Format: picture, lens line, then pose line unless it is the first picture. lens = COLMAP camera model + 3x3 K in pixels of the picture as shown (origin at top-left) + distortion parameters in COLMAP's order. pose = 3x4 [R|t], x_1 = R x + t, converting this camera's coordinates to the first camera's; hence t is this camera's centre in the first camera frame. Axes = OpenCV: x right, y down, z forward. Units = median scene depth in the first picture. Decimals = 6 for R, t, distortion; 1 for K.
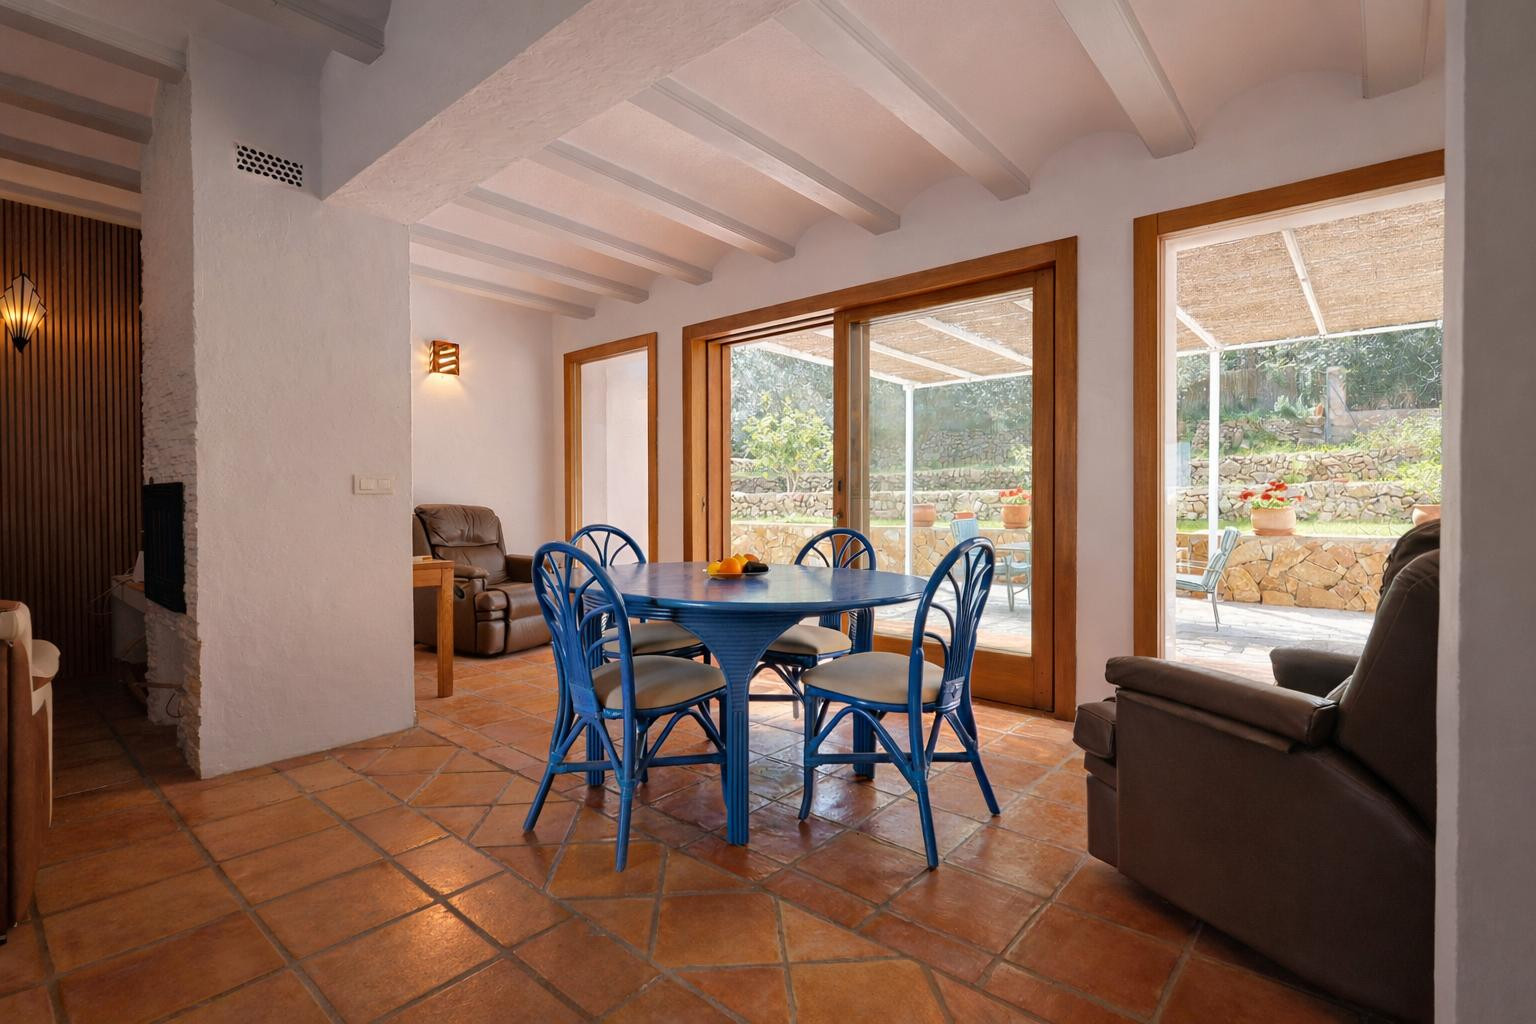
lens RADIAL K [[742.4, 0, 751.1], [0, 742.4, 510.2], [0, 0, 1]] dist [-0.000670, -0.000853]
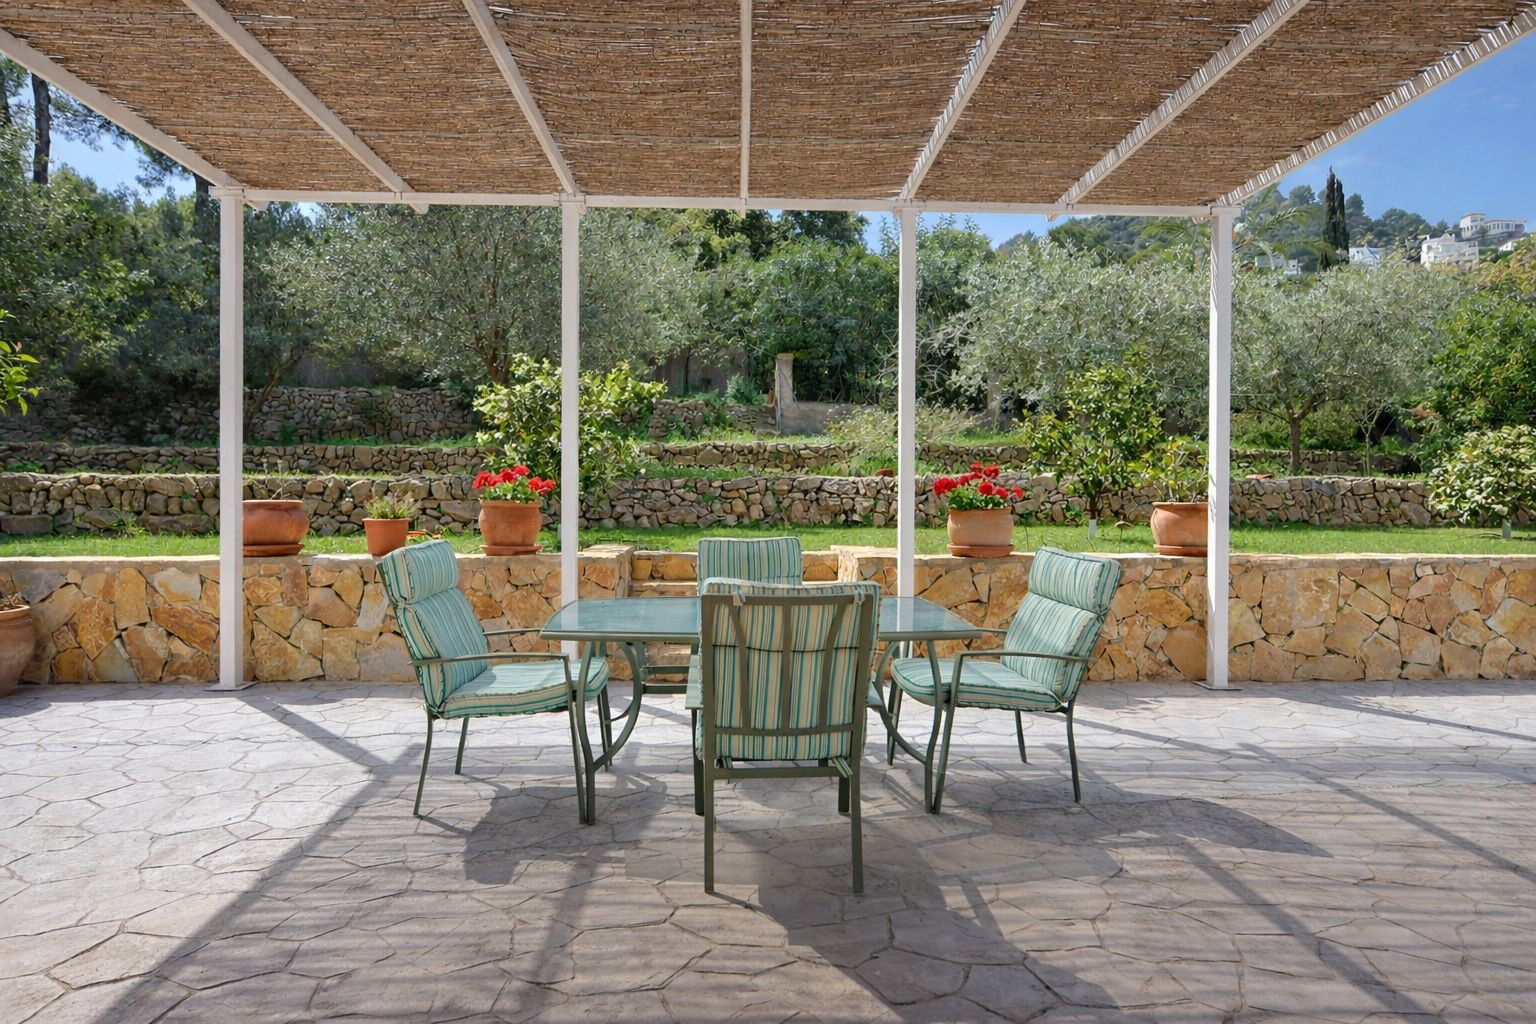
lens RADIAL K [[856.9, 0, 768.0], [0, 856.9, 512.0], [0, 0, 1]] dist [0.014683, 0.001470]
pose [[0.713198, 0.000056, 0.700962, 0.095522], [0.000818, 0.999999, -0.000911, 0.000040], [-0.700962, 0.001223, 0.713198, 0.471285]]
